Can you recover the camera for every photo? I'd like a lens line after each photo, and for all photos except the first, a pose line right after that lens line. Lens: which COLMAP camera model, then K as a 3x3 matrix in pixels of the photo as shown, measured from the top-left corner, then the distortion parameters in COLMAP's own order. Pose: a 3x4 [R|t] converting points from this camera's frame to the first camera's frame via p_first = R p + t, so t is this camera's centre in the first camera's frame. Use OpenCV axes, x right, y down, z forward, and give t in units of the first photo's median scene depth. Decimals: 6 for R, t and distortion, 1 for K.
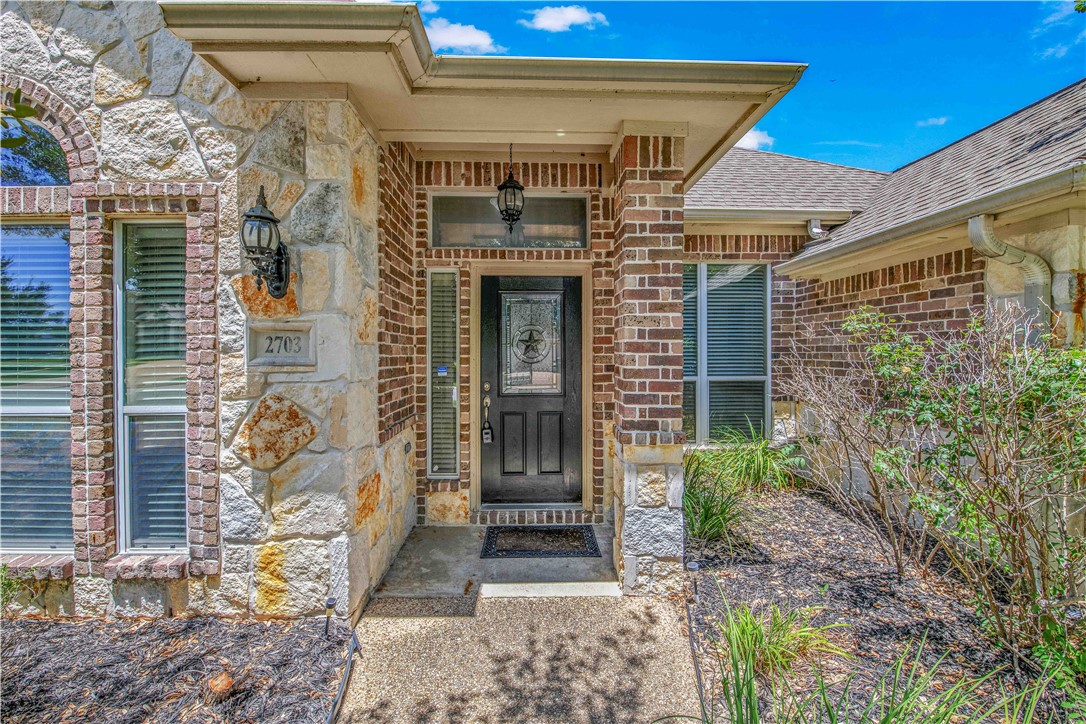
lens RADIAL K [[473.1, 0, 523.7], [0, 473.1, 353.6], [0, 0, 1]] dist [0.005504, -0.002588]
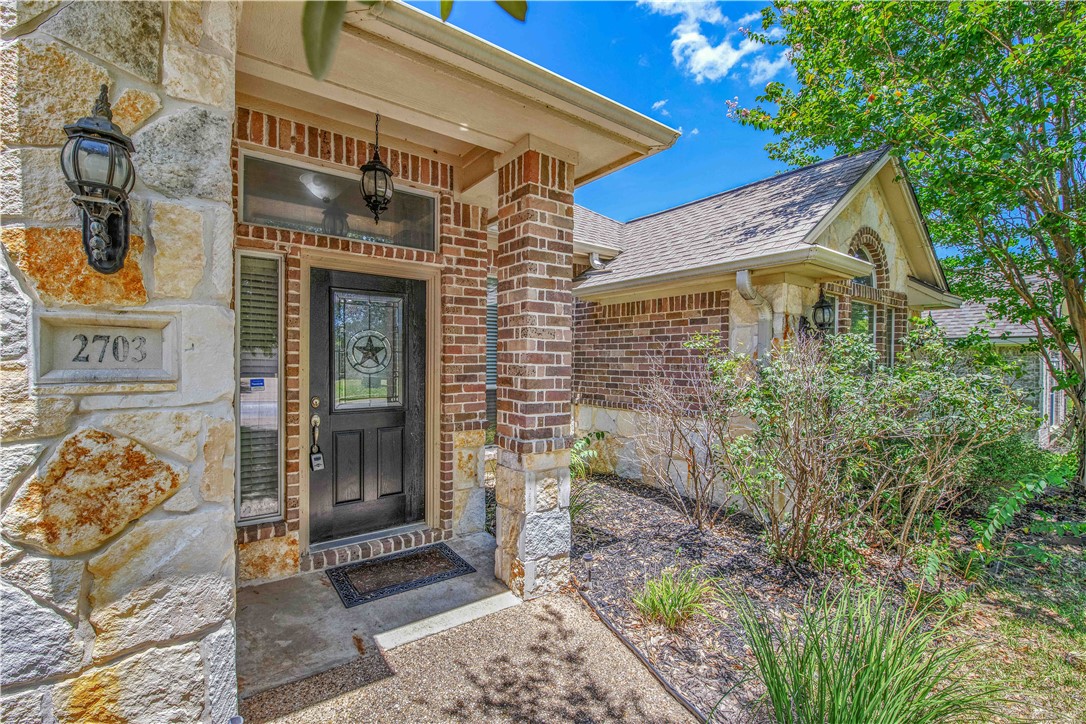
lens RADIAL K [[473.1, 0, 548.8], [0, 473.1, 365.5], [0, 0, 1]] dist [0.005504, -0.002588]
pose [[0.824684, 0.003192, 0.565585, -0.321632], [-0.008315, 0.999944, 0.006481, -0.004724], [-0.565533, -0.010048, 0.824665, 0.134636]]
